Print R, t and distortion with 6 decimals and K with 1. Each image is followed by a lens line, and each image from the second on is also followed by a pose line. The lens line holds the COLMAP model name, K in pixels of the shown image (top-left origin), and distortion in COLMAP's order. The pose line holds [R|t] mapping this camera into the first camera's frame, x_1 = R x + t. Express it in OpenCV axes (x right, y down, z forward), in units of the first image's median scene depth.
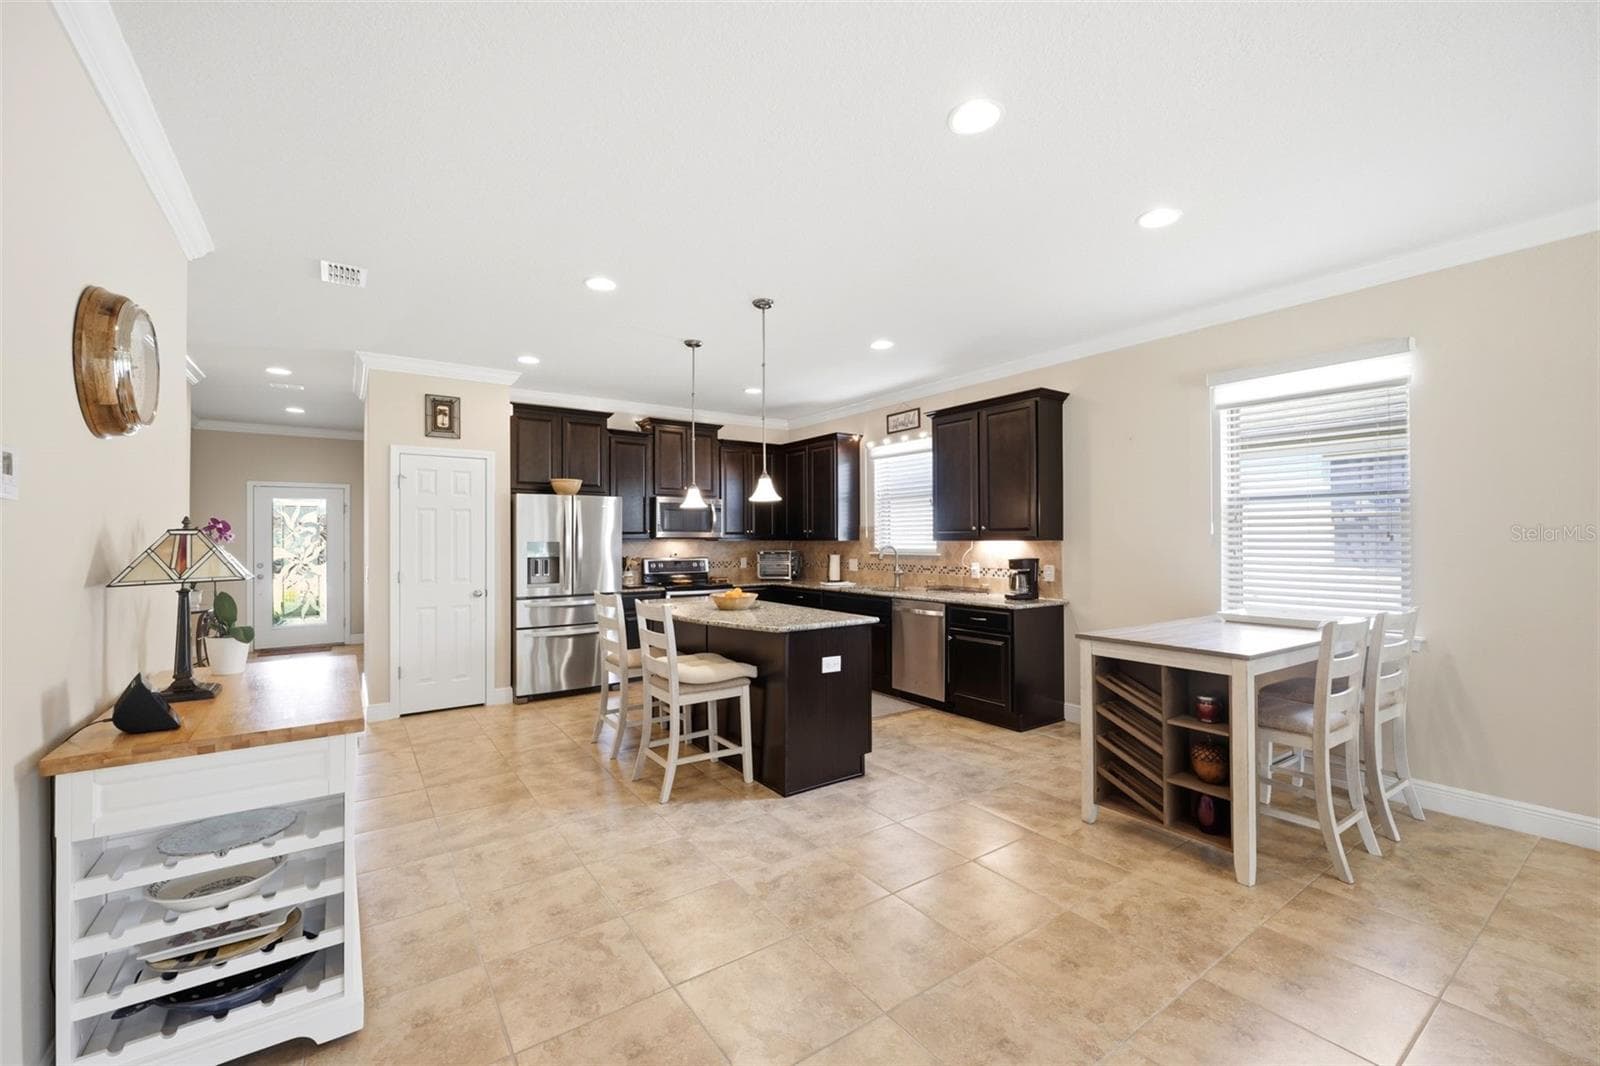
lens RADIAL K [[650.3, 0, 801.6], [0, 650.3, 532.4], [0, 0, 1]] dist [0.002049, -0.000373]
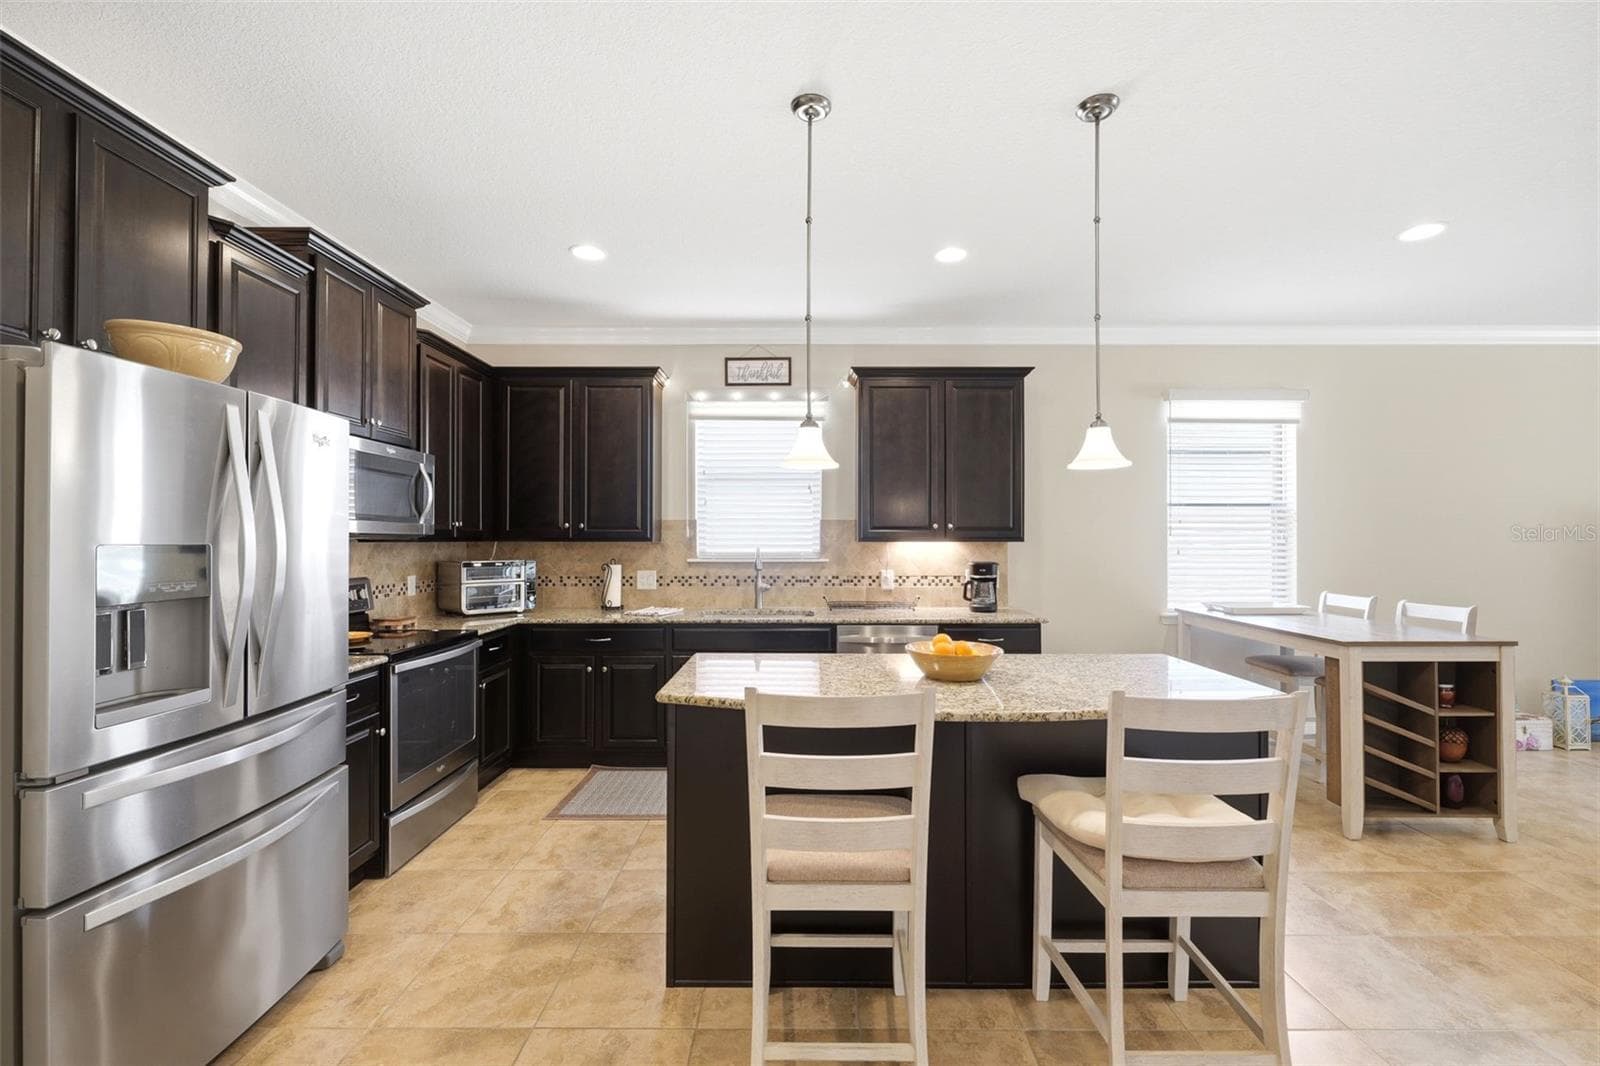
lens RADIAL K [[676.6, 0, 800.7], [0, 676.6, 533.3], [0, 0, 1]] dist [0.001880, -0.003213]
pose [[0.578041, 0.011057, 0.815933, -0.453150], [-0.010783, 0.999924, -0.005911, 0.008251], [-0.815937, -0.005381, 0.578116, 0.596492]]
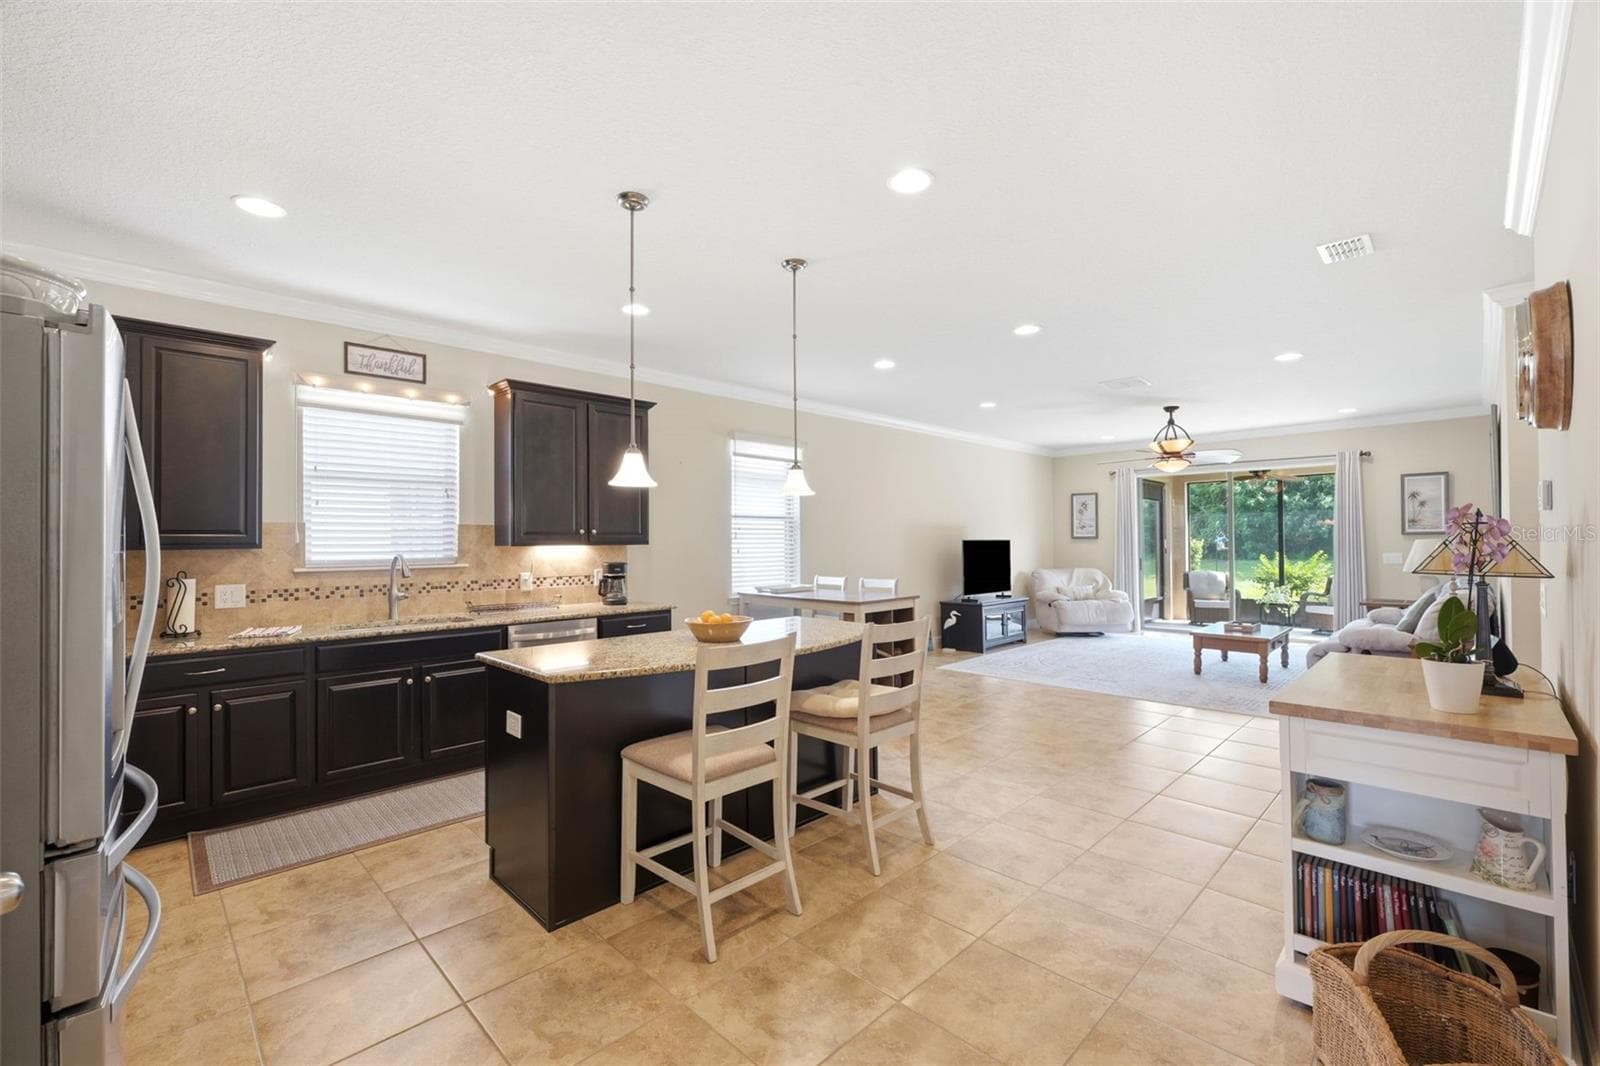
lens RADIAL K [[676.6, 0, 800.7], [0, 676.6, 533.3], [0, 0, 1]] dist [0.001880, -0.003213]
pose [[-0.168260, 0.016604, 0.985603, -0.635555], [-0.001440, 0.999853, -0.017090, 0.010614], [-0.985742, -0.004295, -0.168211, 0.779305]]
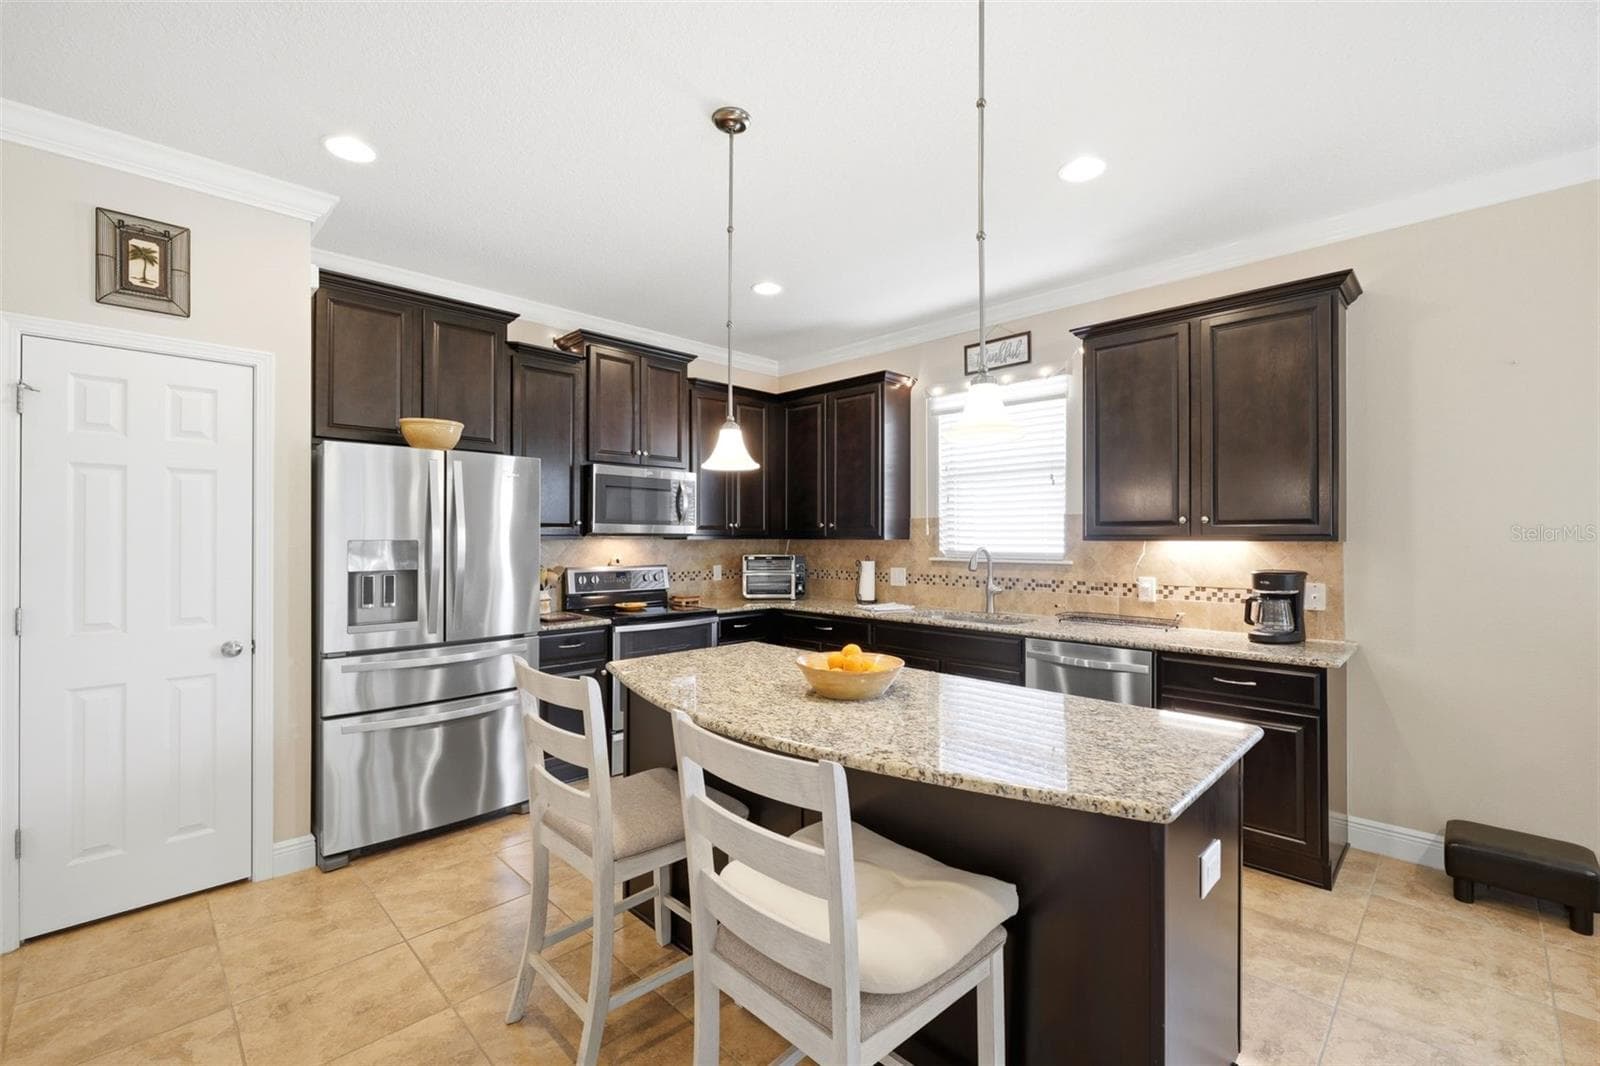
lens RADIAL K [[676.6, 0, 800.7], [0, 676.6, 533.3], [0, 0, 1]] dist [0.001880, -0.003213]
pose [[0.985109, 0.005103, 0.171857, -0.163303], [-0.005847, 0.999976, 0.003822, 0.004990], [-0.171833, -0.004770, 0.985115, 0.414115]]
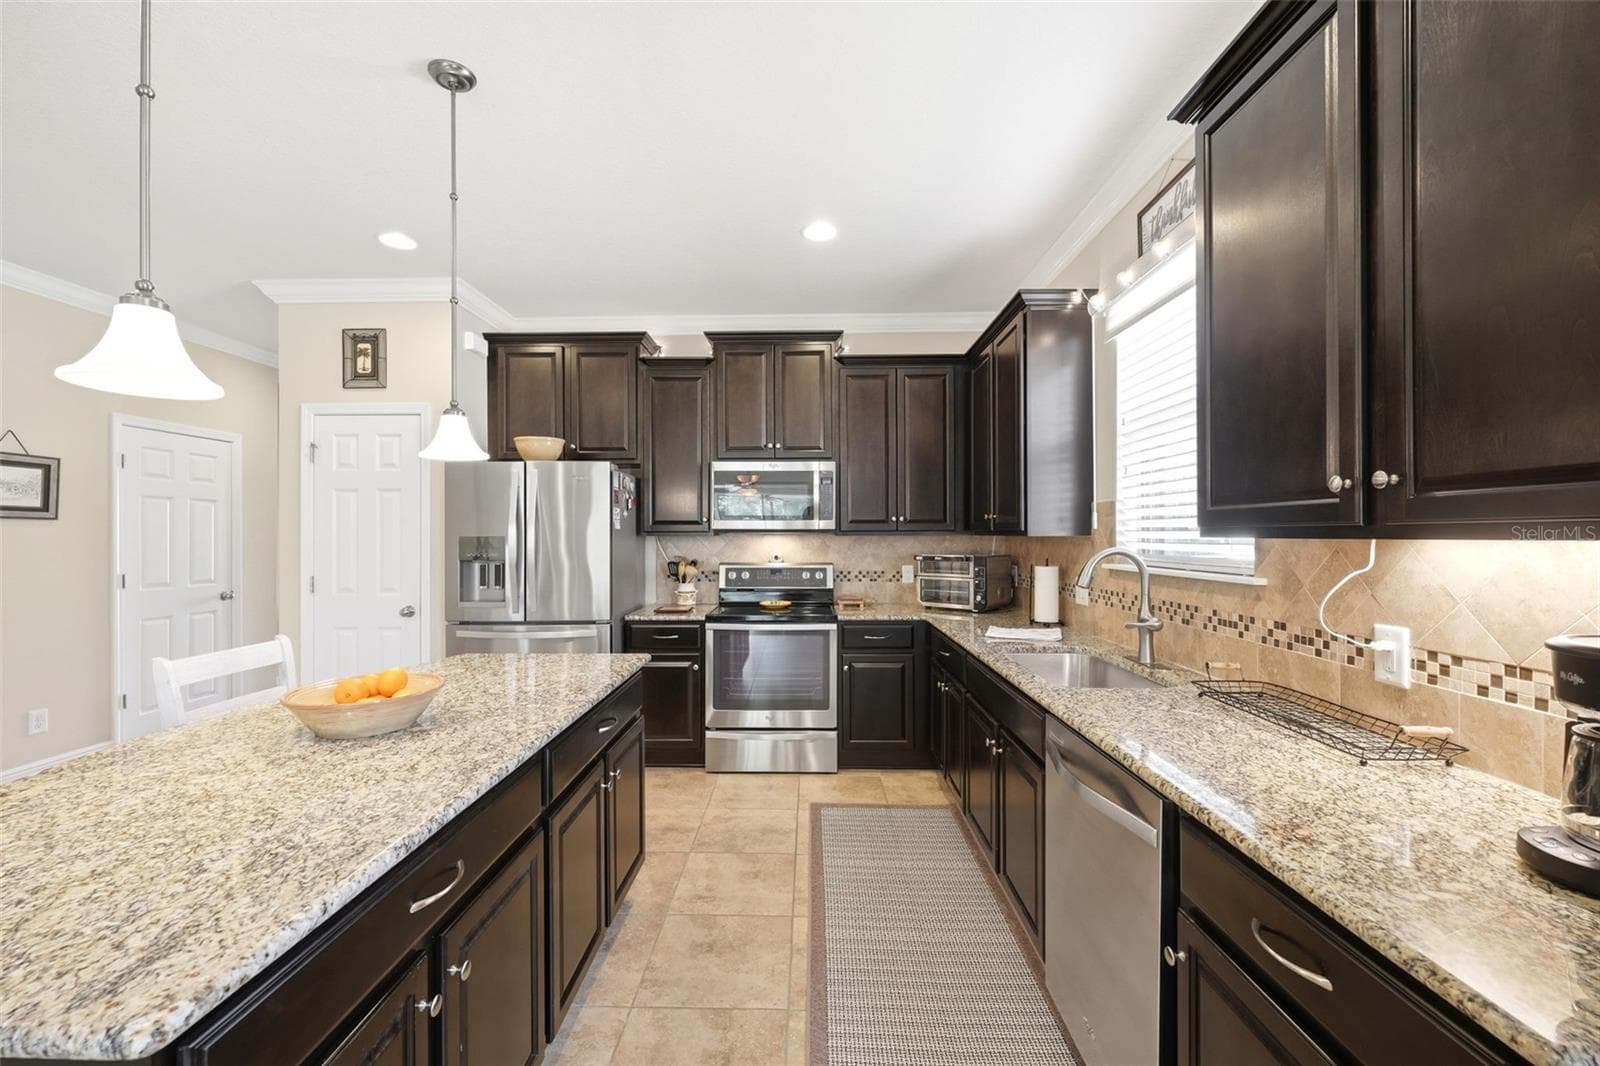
lens RADIAL K [[650.3, 0, 801.6], [0, 650.3, 532.4], [0, 0, 1]] dist [0.002049, -0.000373]
pose [[0.808964, 0.000088, -0.587858, 0.224241], [0.005513, 0.999955, 0.007737, 0.007160], [0.587832, -0.009500, 0.808927, 0.641069]]
